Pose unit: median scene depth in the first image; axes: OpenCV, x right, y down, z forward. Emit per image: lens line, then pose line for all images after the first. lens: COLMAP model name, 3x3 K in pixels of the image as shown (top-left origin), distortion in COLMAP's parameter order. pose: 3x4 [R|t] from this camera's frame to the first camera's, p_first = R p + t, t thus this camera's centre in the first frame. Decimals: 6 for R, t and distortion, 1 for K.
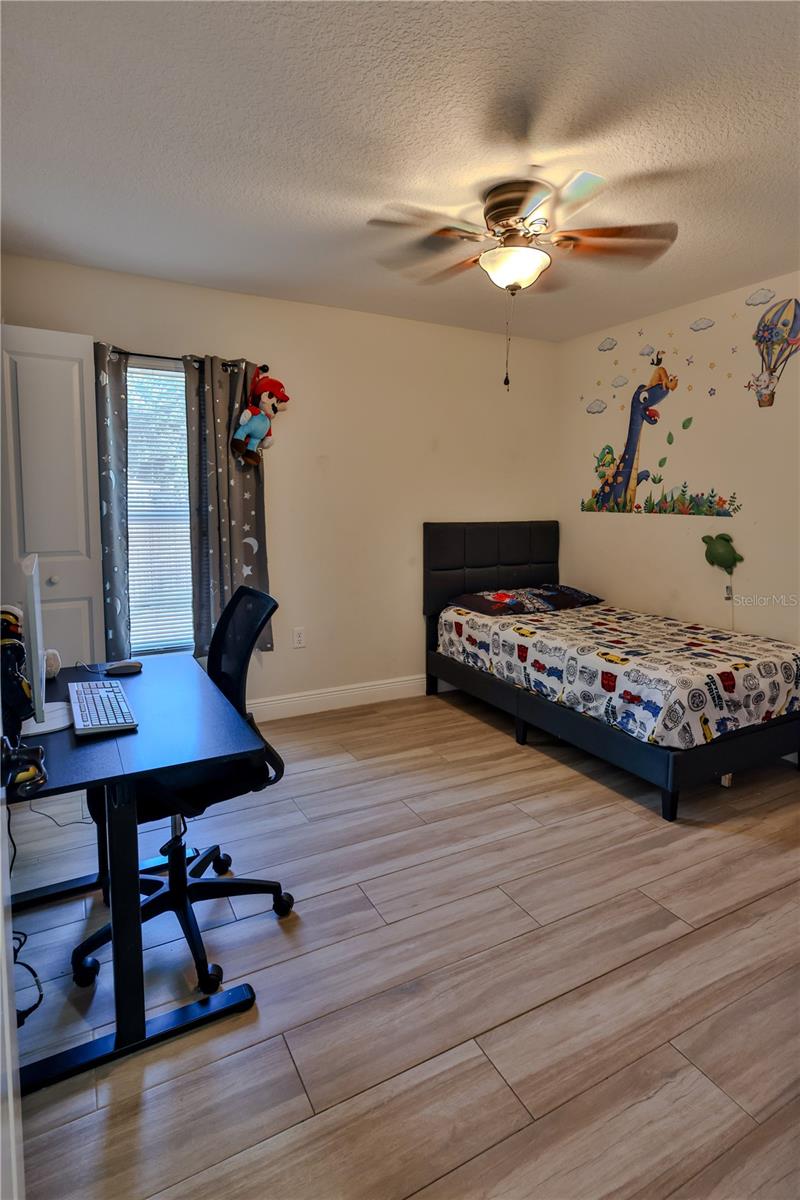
lens RADIAL K [[659.2, 0, 410.1], [0, 659.2, 560.7], [0, 0, 1]] dist [-0.002447, 0.000673]
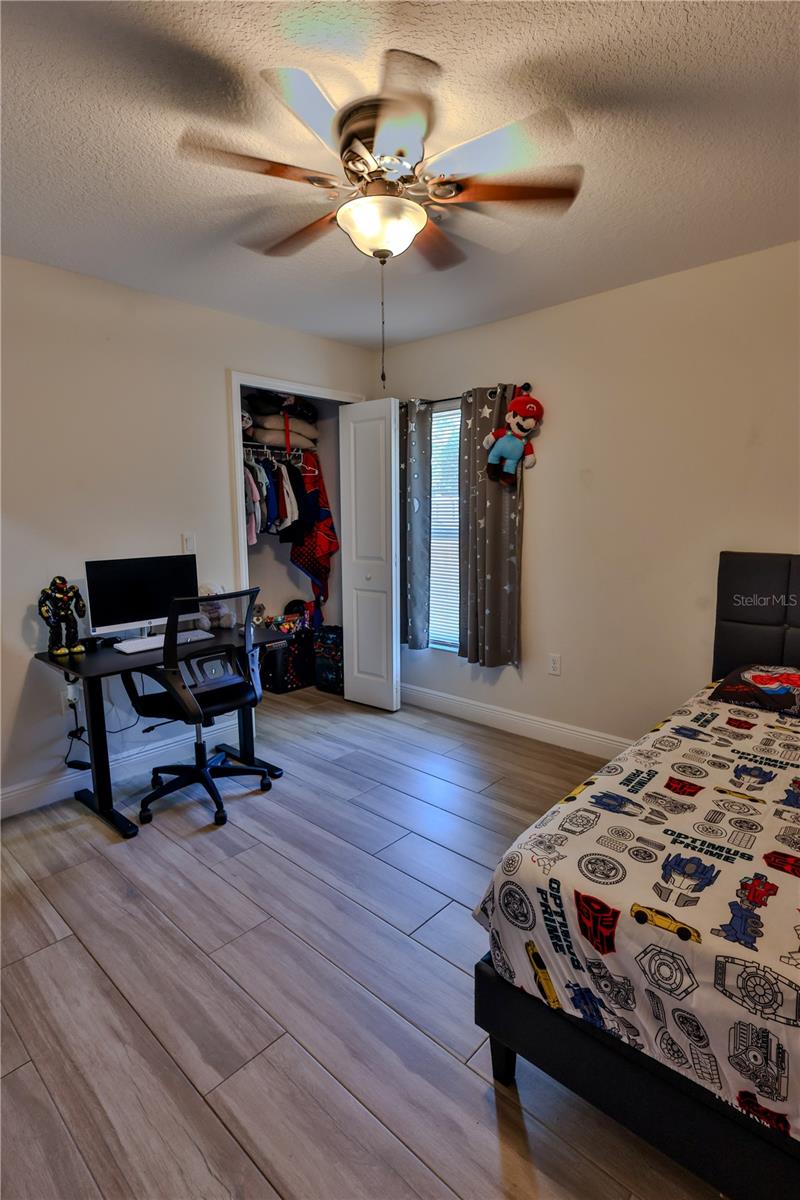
lens RADIAL K [[593.7, 0, 400.1], [0, 593.7, 601.5], [0, 0, 1]] dist [-0.001902, 0.000294]
pose [[0.307961, 0.131667, -0.942244, 0.863539], [-0.079865, 0.990459, 0.112302, -0.080628], [0.948041, 0.040668, 0.315539, 0.786318]]
